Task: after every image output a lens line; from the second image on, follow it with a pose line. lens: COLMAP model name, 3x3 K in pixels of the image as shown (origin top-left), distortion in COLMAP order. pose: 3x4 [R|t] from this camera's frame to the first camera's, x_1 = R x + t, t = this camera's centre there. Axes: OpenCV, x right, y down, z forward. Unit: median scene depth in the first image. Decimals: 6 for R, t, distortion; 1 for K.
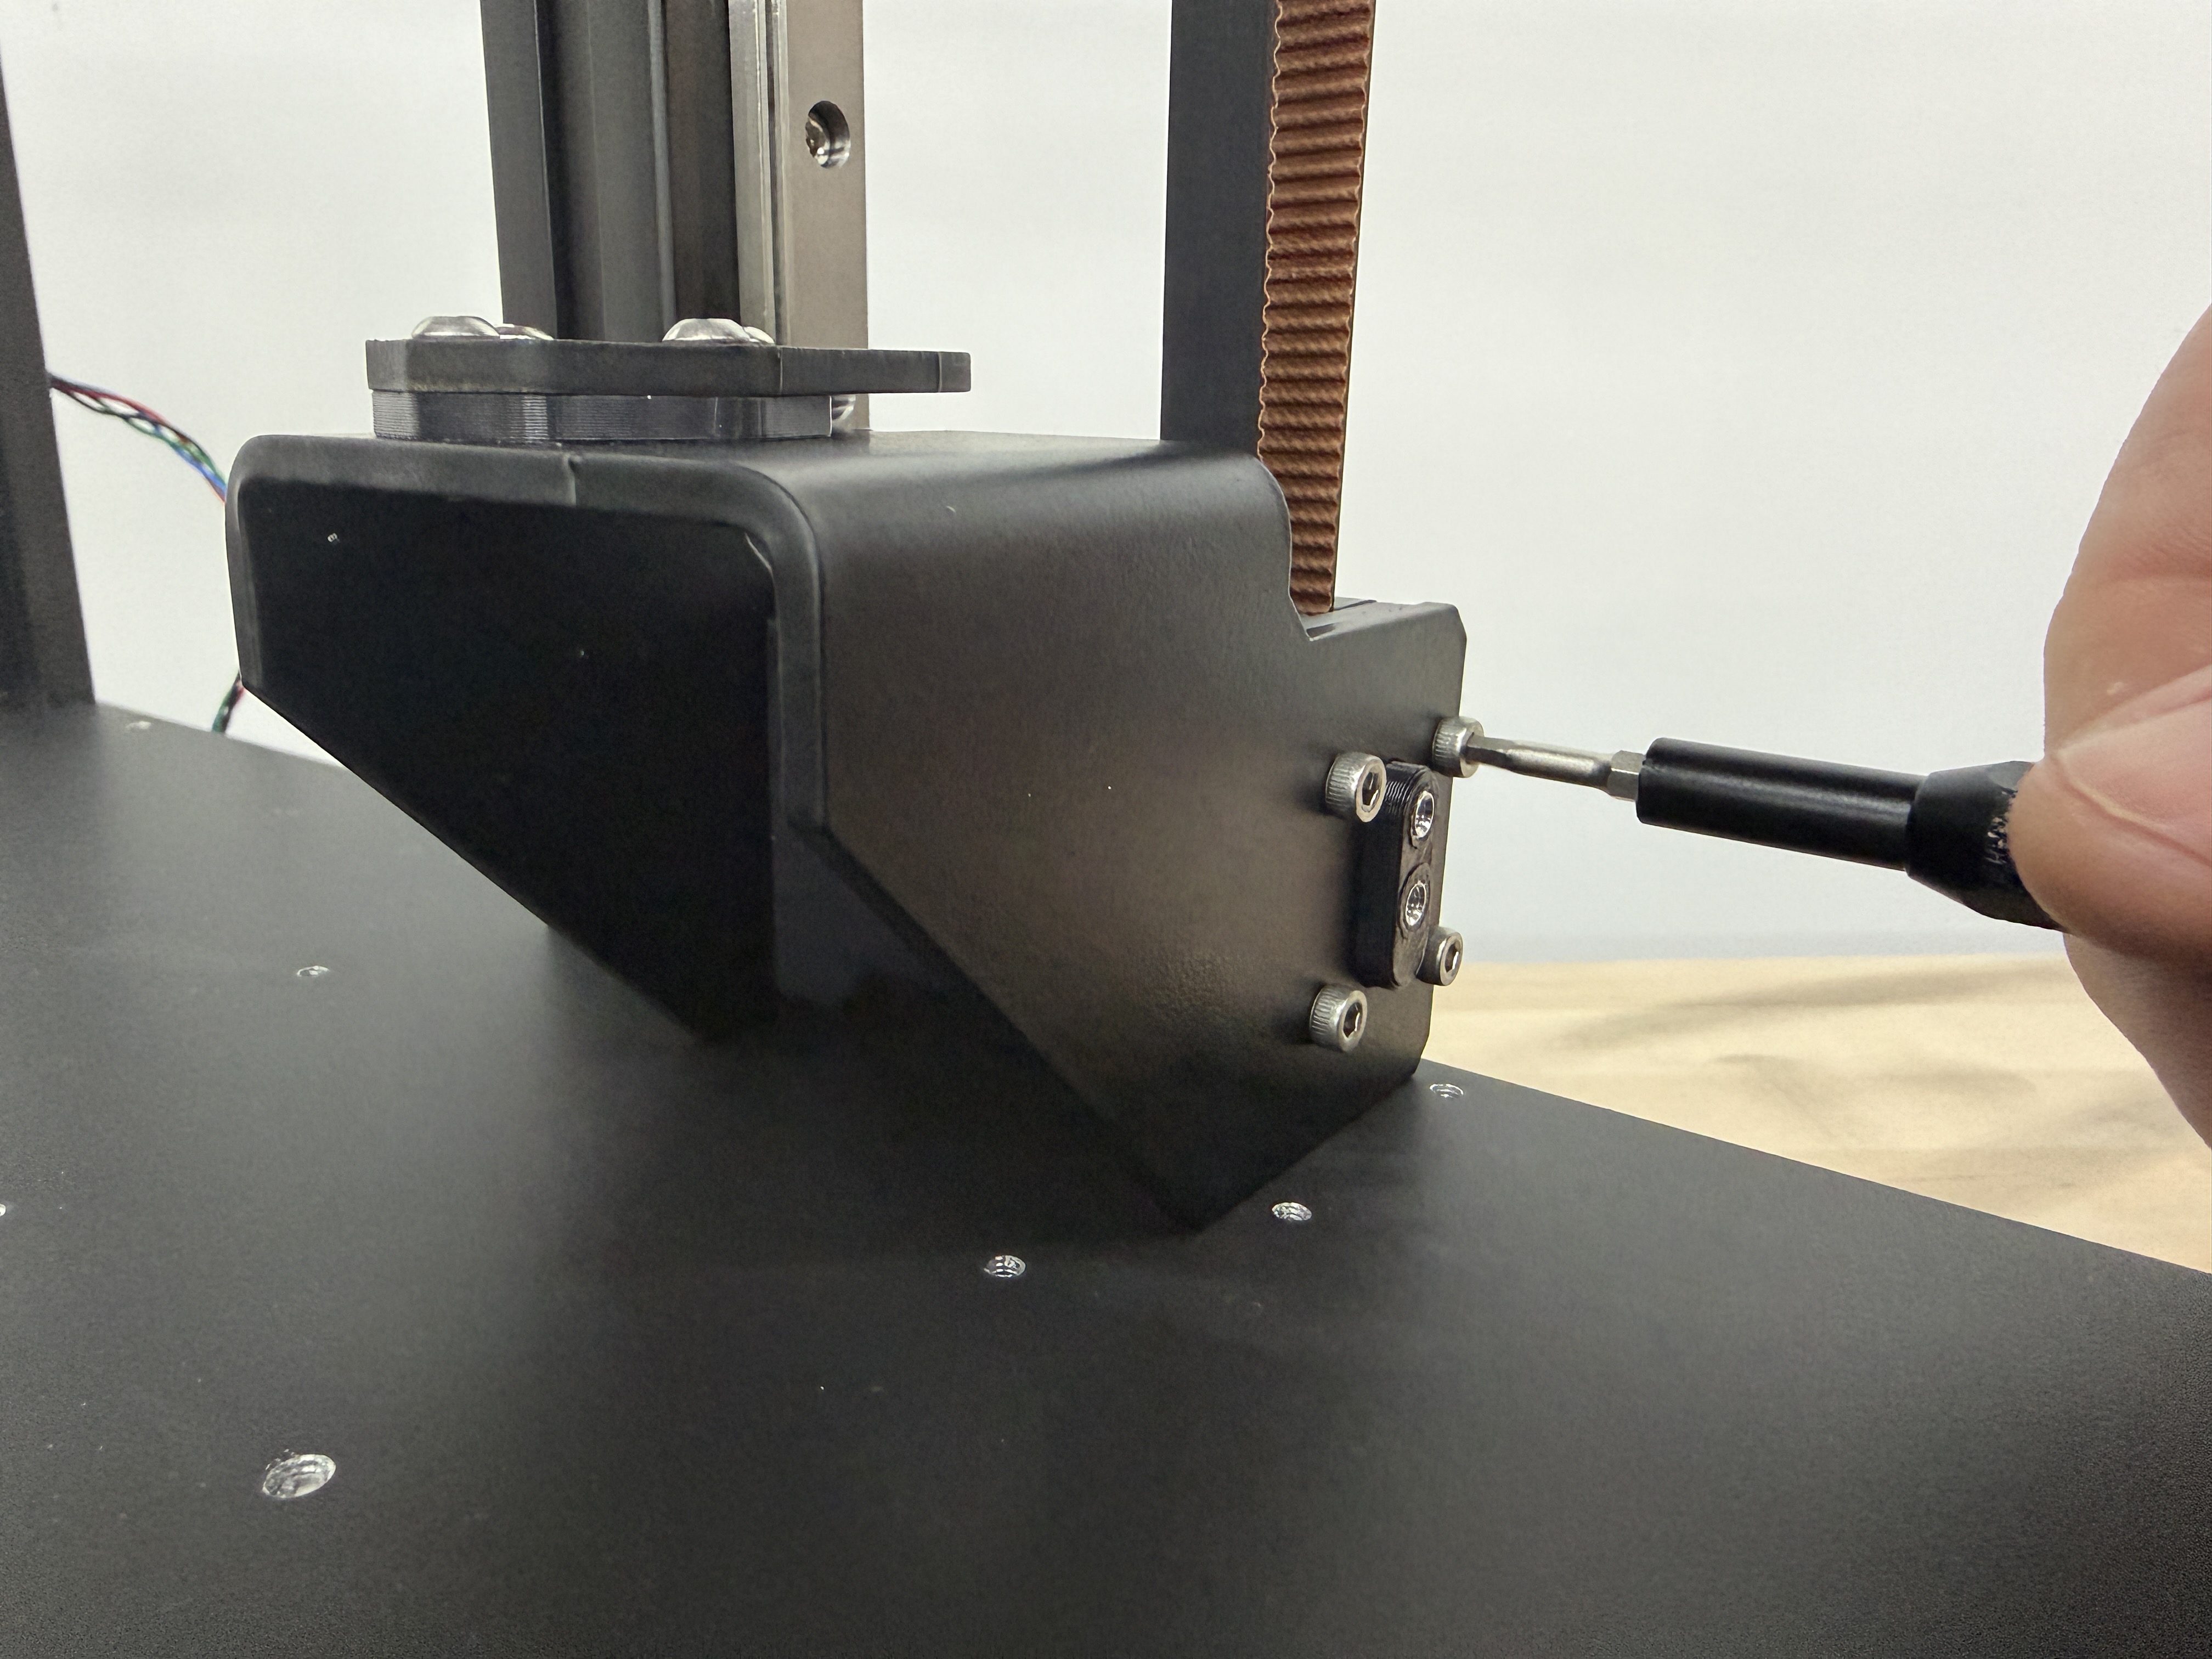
lens RADIAL K [[1574.1, 0, 1016.1], [0, 1574.1, 837.4], [0, 0, 1]] dist [-0.050473, 0.042048]
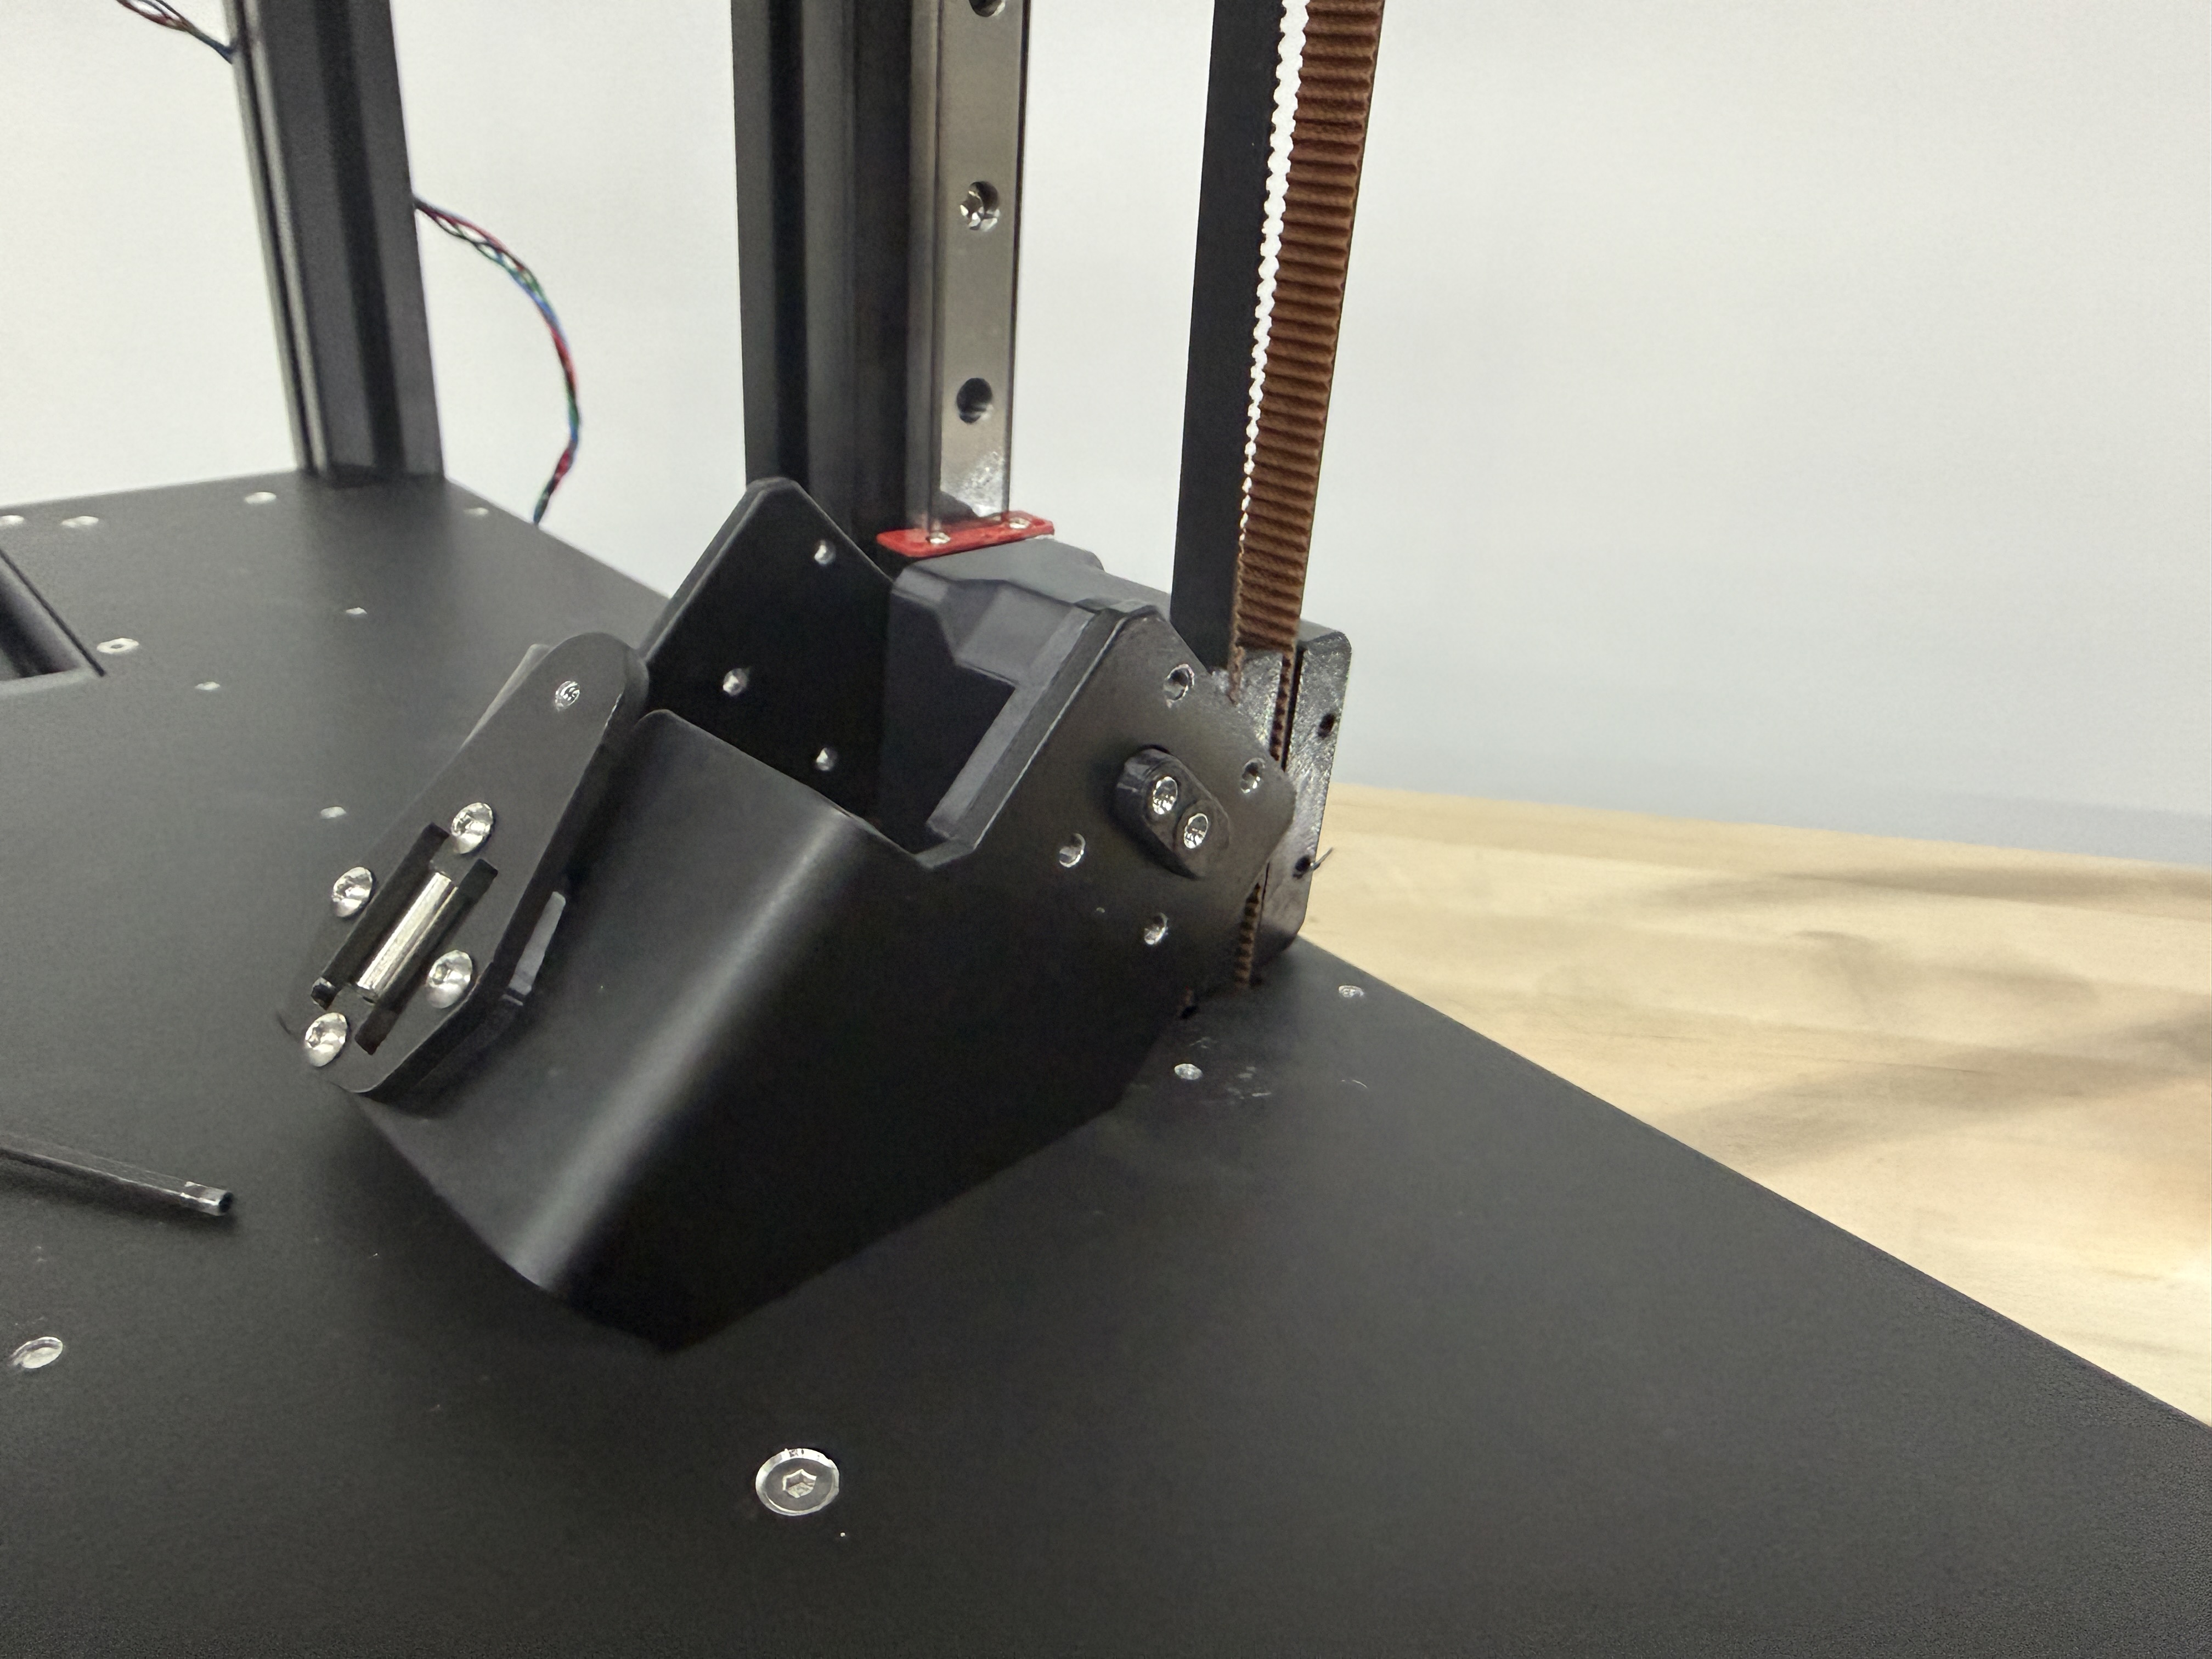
lens RADIAL K [[1563.7, 0, 1095.9], [0, 1563.7, 786.9], [0, 0, 1]] dist [-0.045494, 0.047096]
pose [[0.984866, 0.117761, -0.127169, 0.173983], [-0.097429, 0.982984, 0.155722, -0.169921], [0.143343, -0.140975, 0.979581, -0.281328]]
